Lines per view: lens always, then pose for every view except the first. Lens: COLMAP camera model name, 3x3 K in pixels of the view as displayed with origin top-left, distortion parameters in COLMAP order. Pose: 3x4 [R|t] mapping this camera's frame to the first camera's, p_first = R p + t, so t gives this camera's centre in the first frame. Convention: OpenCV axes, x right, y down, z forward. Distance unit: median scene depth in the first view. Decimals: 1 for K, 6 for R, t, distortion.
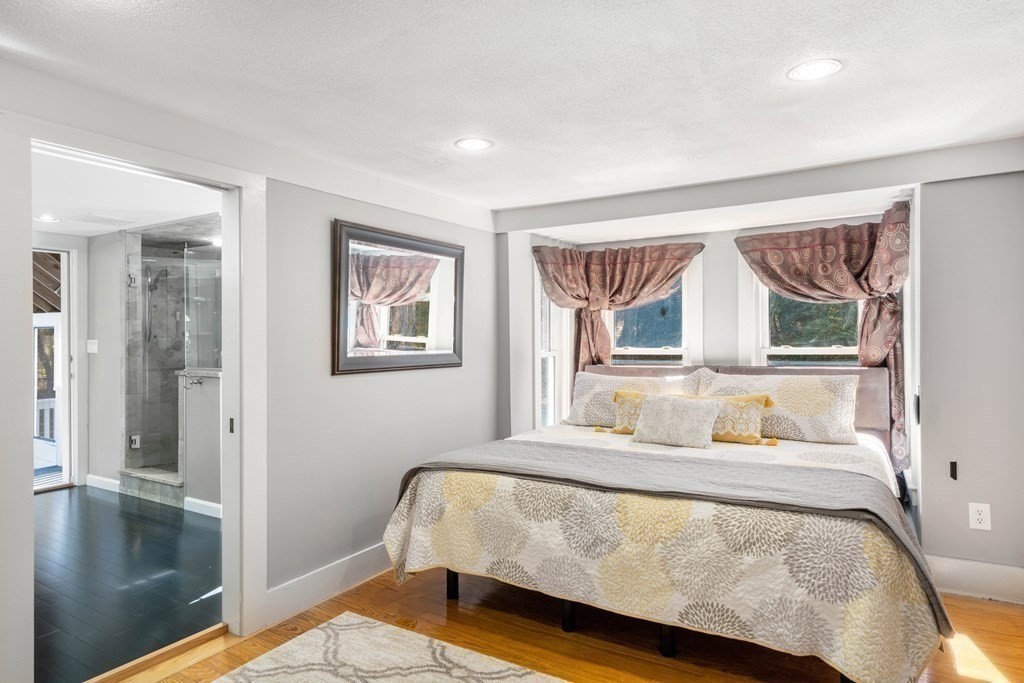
lens RADIAL K [[603.1, 0, 513.8], [0, 603.1, 338.5], [0, 0, 1]] dist [0.002235, 0.000291]
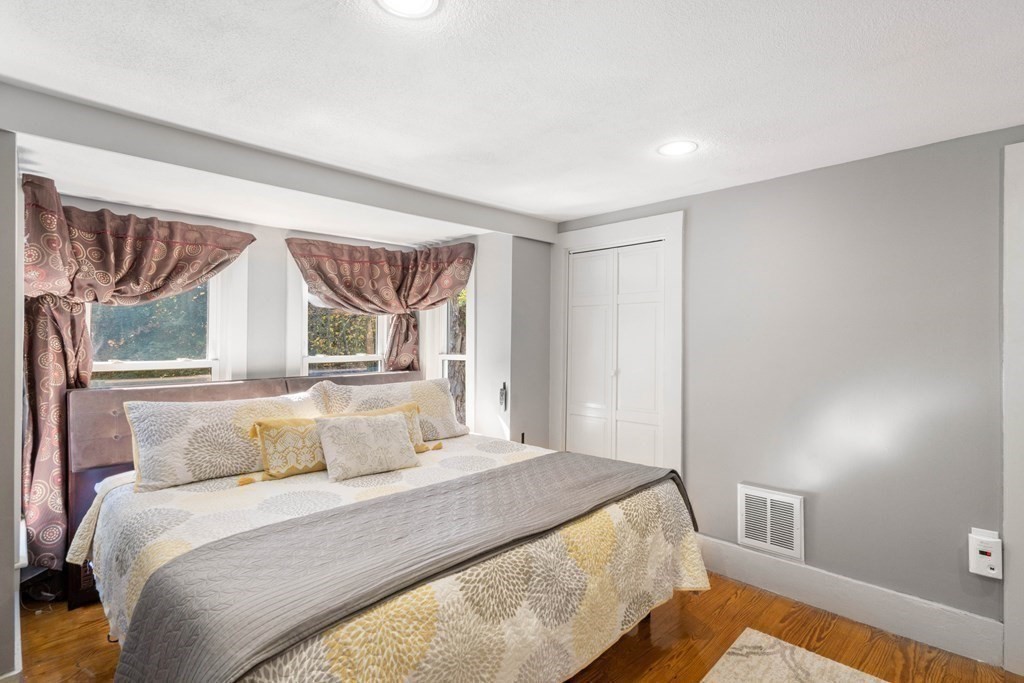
lens RADIAL K [[497.4, 0, 514.0], [0, 497.4, 344.6], [0, 0, 1]] dist [0.001422, -0.000032]
pose [[0.245216, 0.002339, 0.969466, -0.300161], [-0.000859, 0.999997, -0.002196, -0.002580], [-0.969468, -0.000294, 0.245217, 0.509199]]
